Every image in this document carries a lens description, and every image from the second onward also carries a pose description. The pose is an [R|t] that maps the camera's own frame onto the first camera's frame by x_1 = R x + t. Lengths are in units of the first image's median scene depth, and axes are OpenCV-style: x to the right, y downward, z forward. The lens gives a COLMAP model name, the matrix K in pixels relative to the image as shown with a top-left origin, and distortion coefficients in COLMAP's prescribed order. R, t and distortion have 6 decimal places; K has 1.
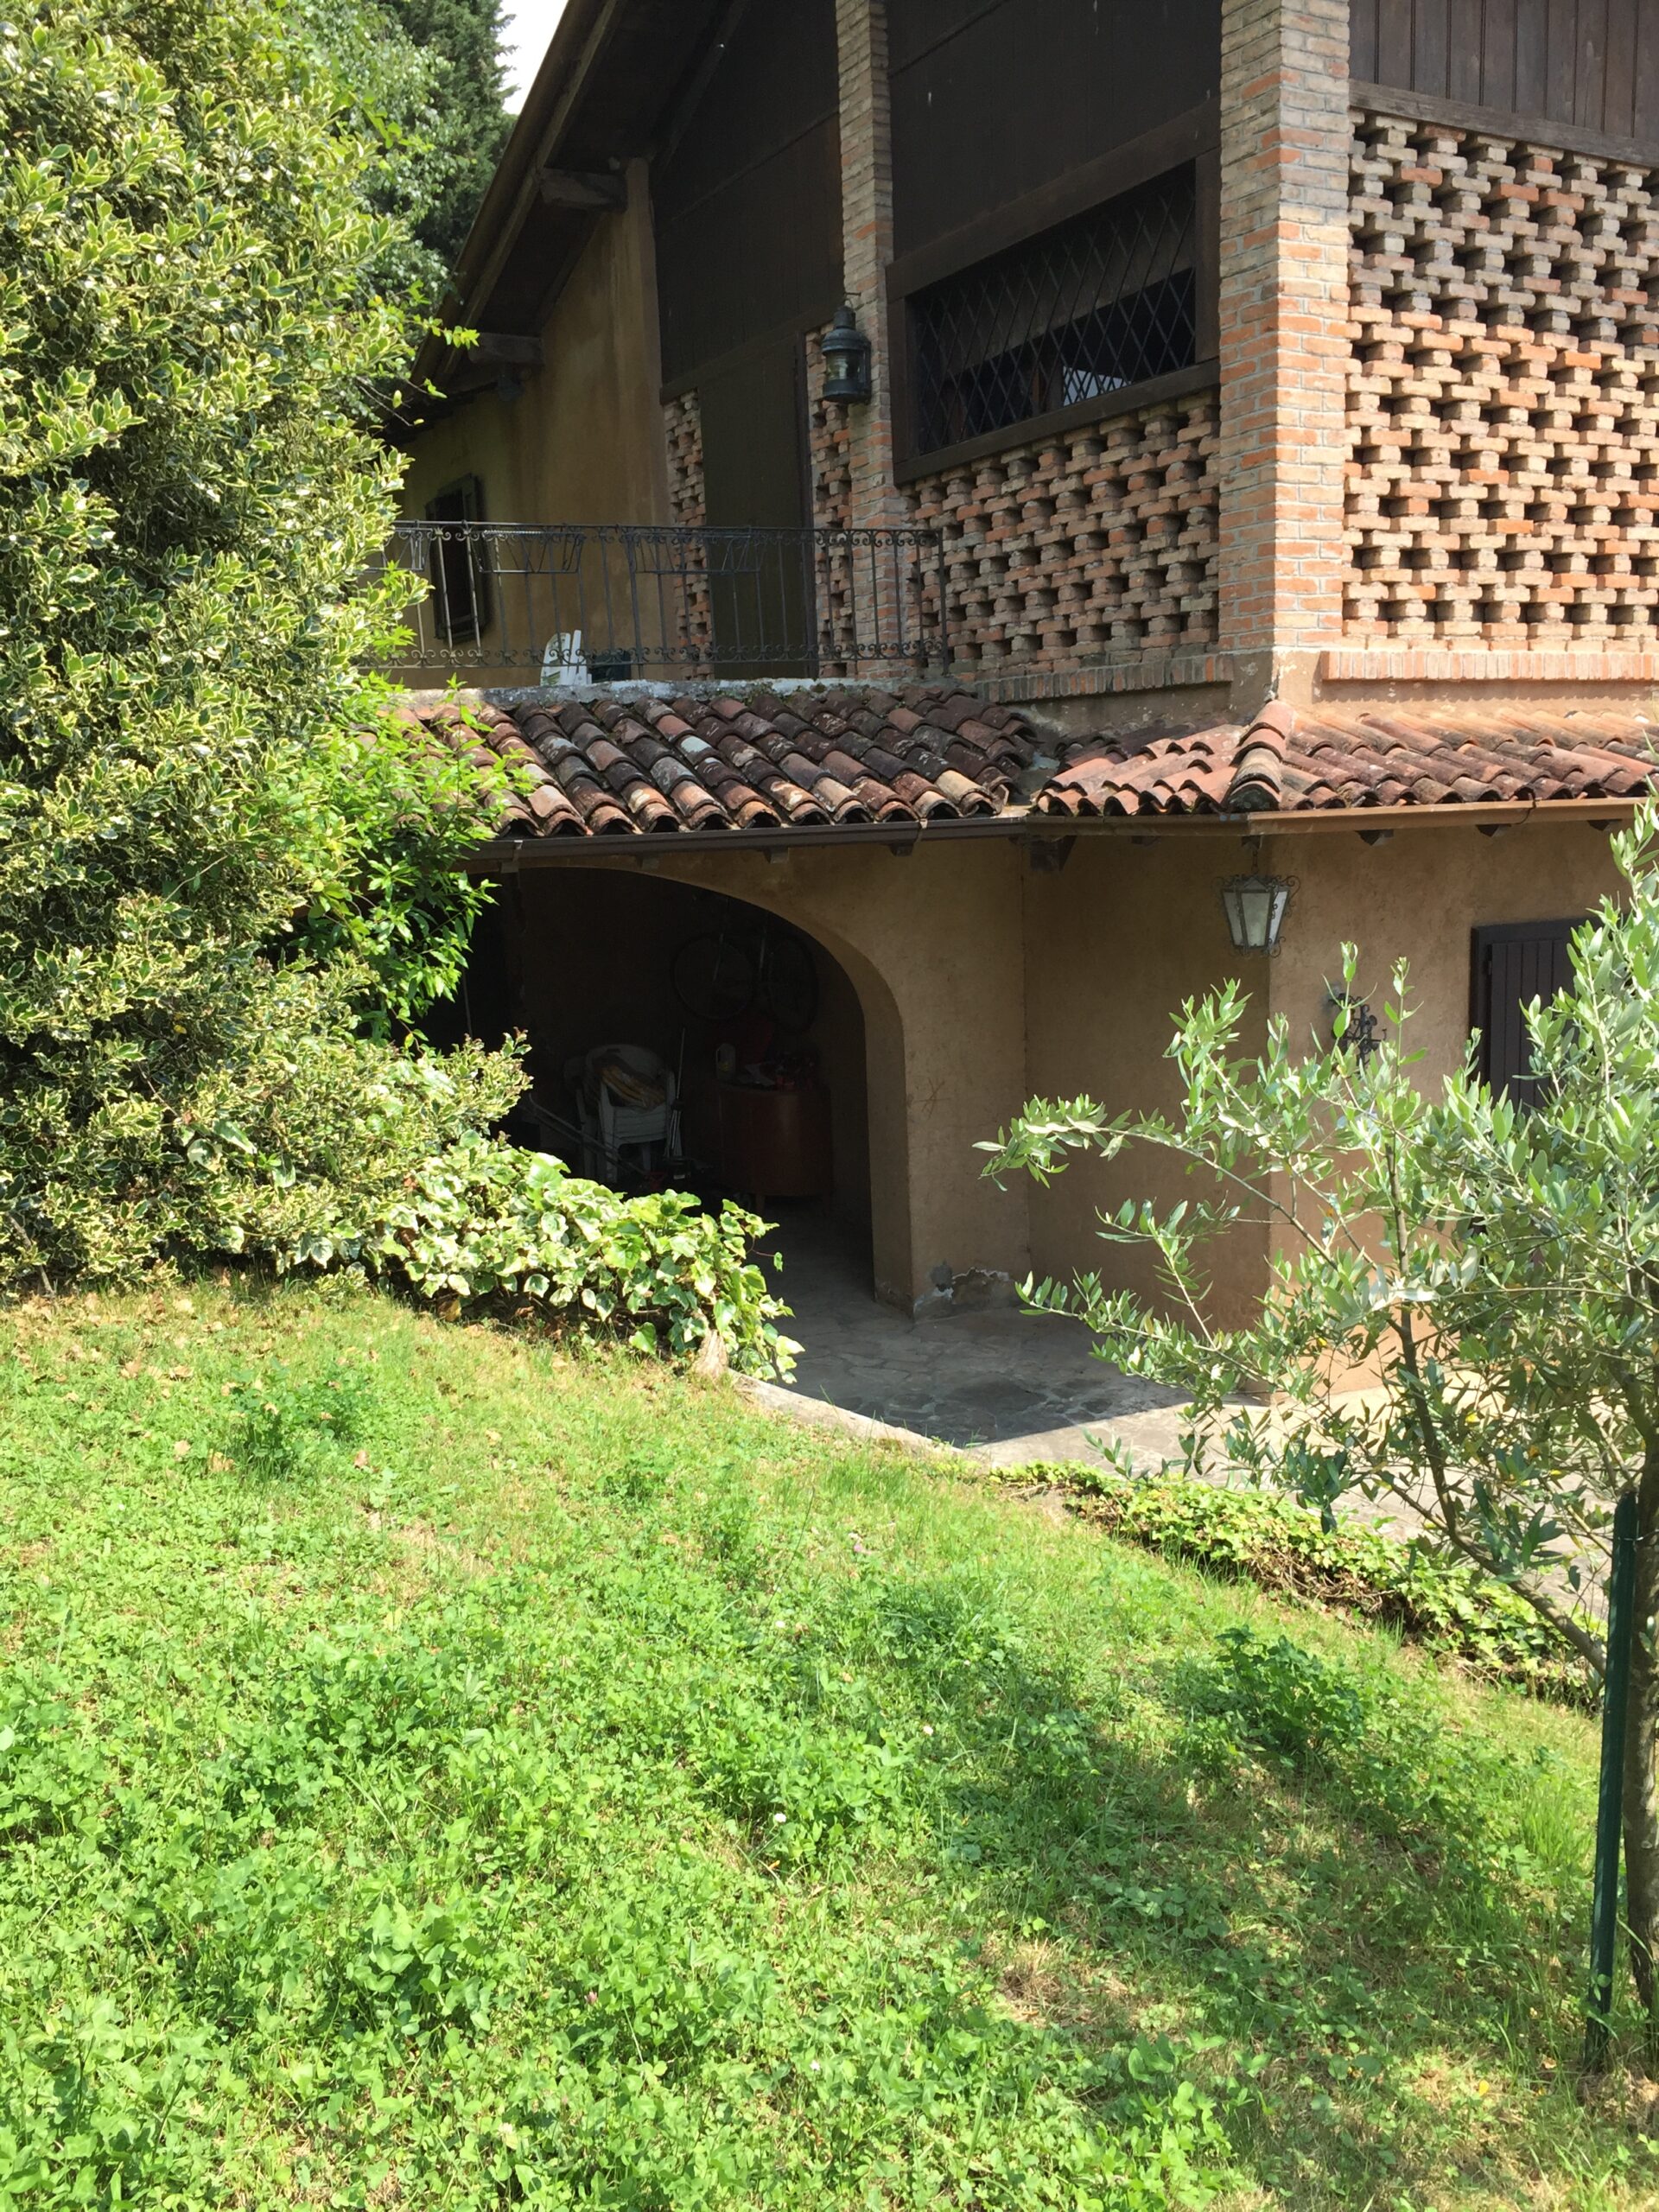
lens RADIAL K [[1895.1, 0, 830.6], [0, 1895.1, 1107.4], [0, 0, 1]] dist [-0.002783, -0.000353]
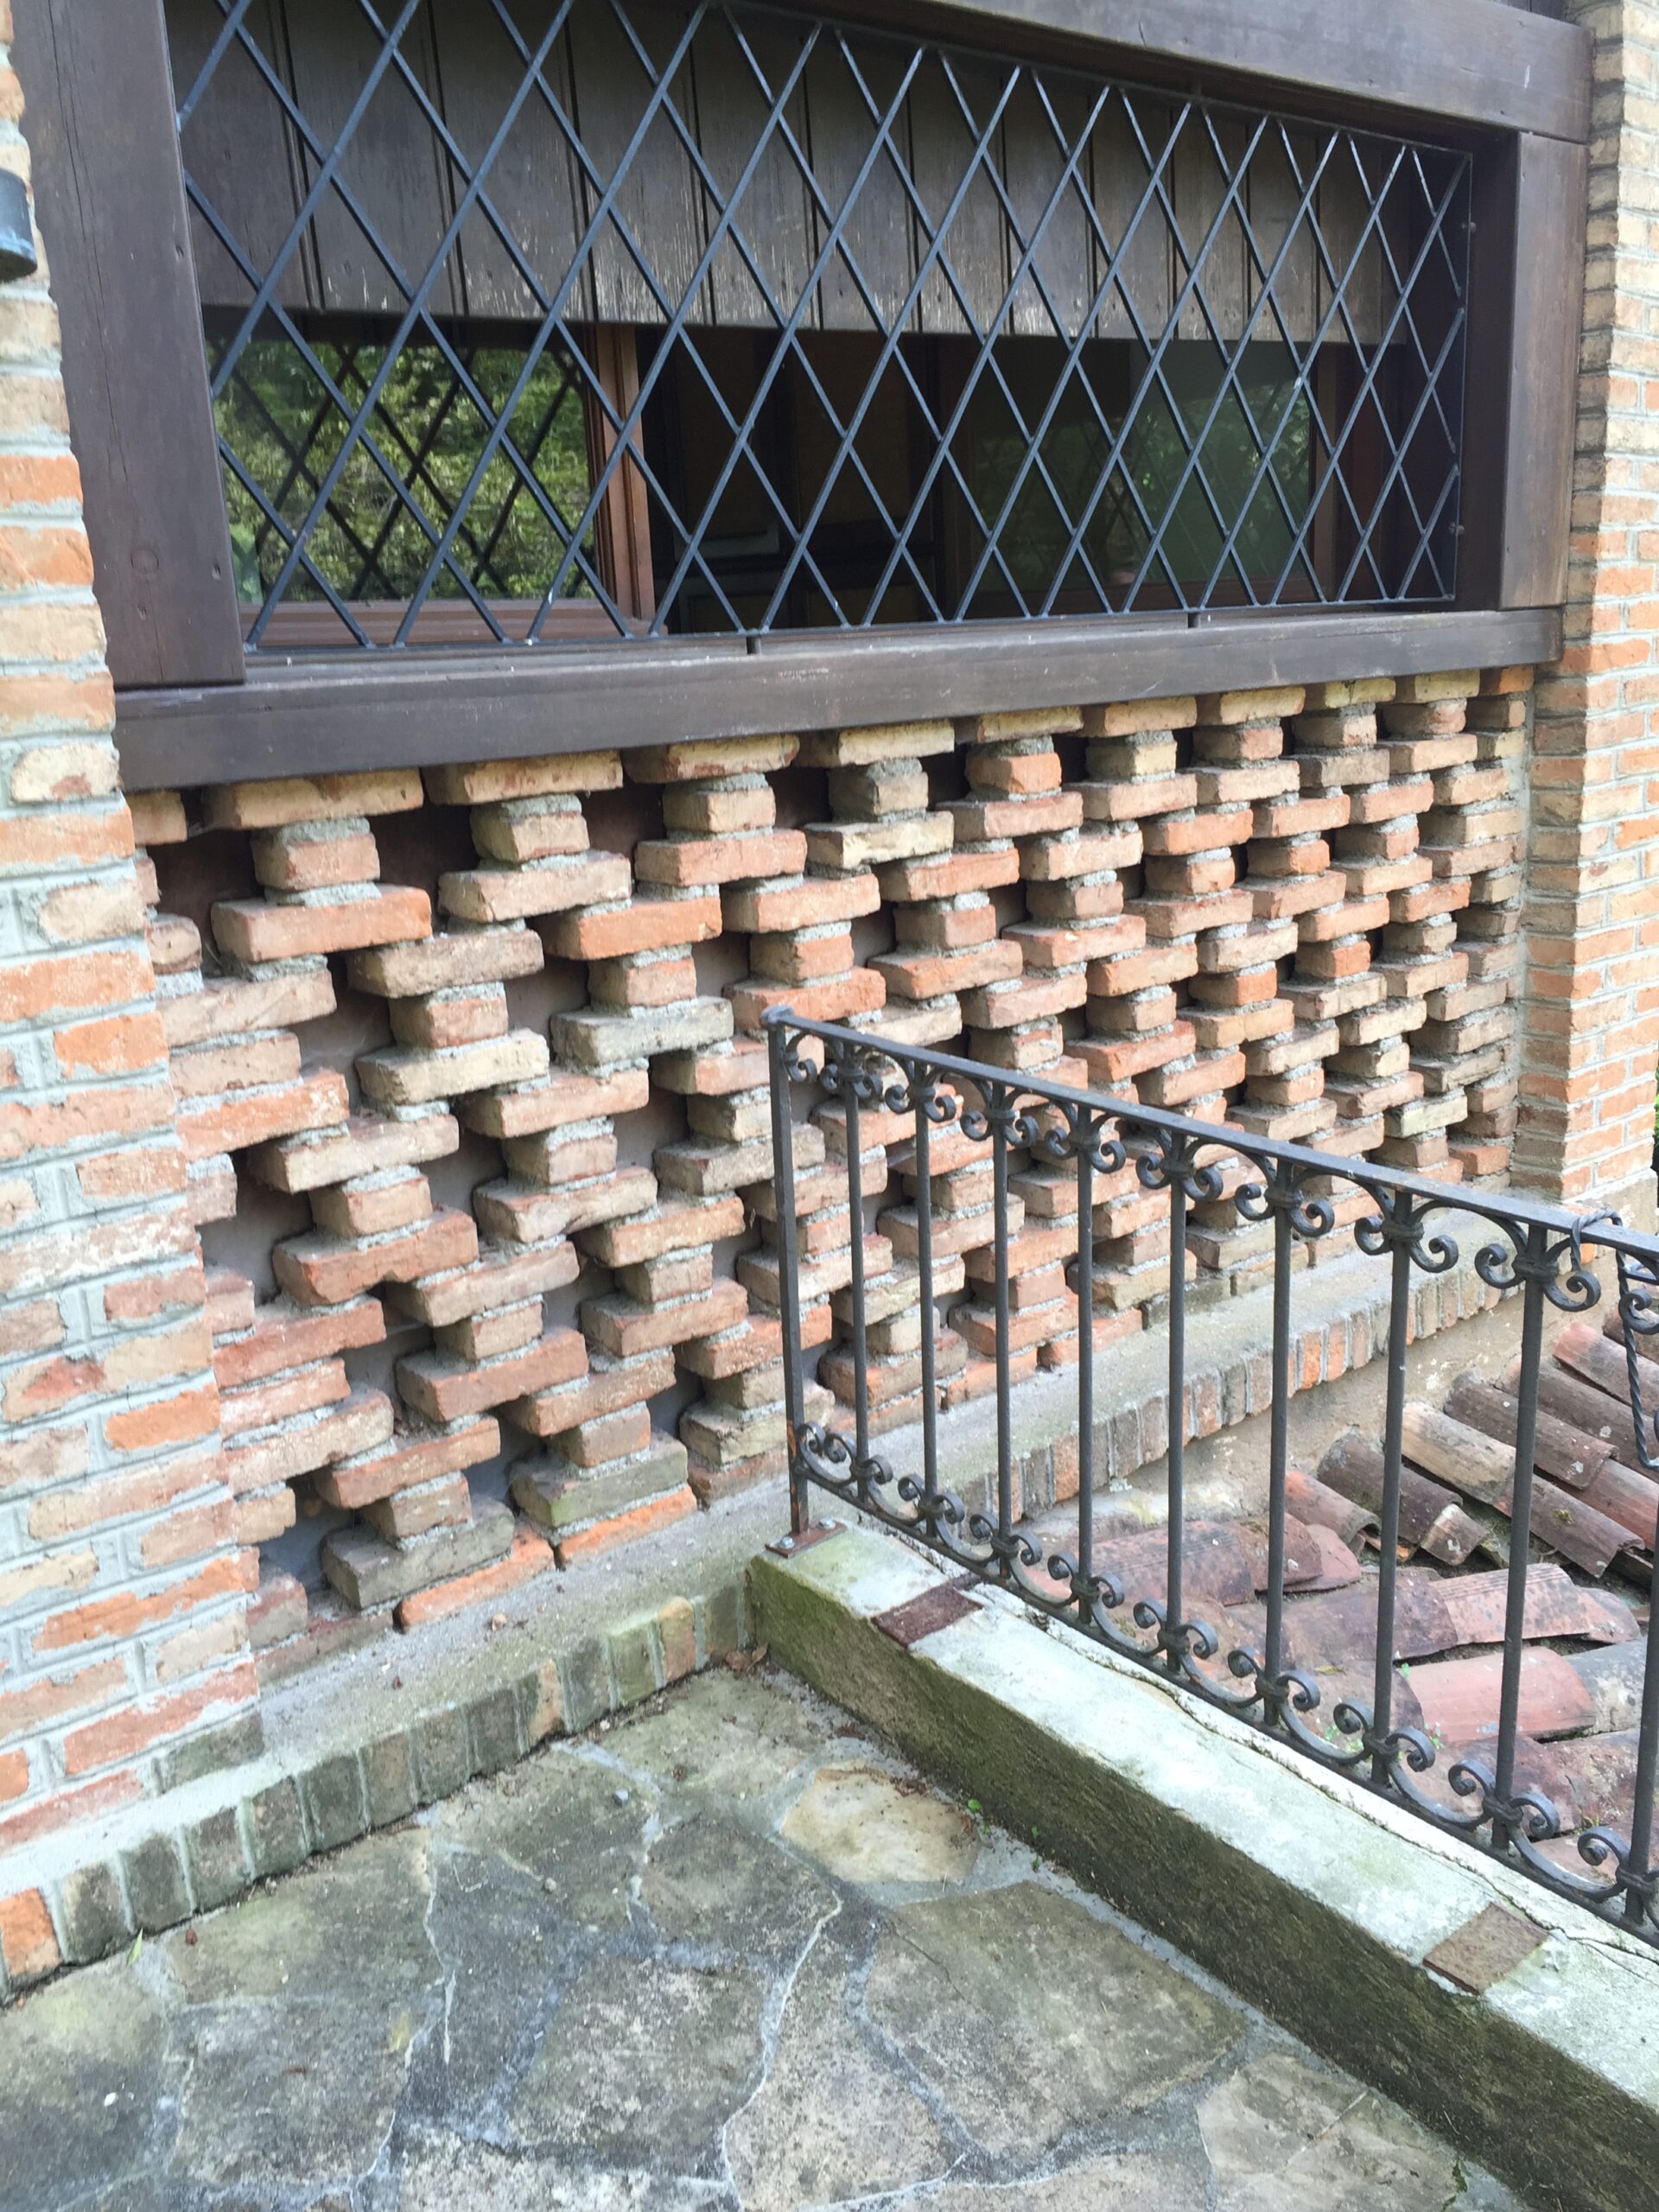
lens RADIAL K [[1895.1, 0, 829.1], [0, 1895.1, 1101.2], [0, 0, 1]] dist [-0.002783, -0.000353]
pose [[-0.191203, -0.179849, 0.964933, -0.206201], [0.226178, 0.948542, 0.221612, -0.381256], [-0.955136, 0.260619, -0.140687, 1.135299]]
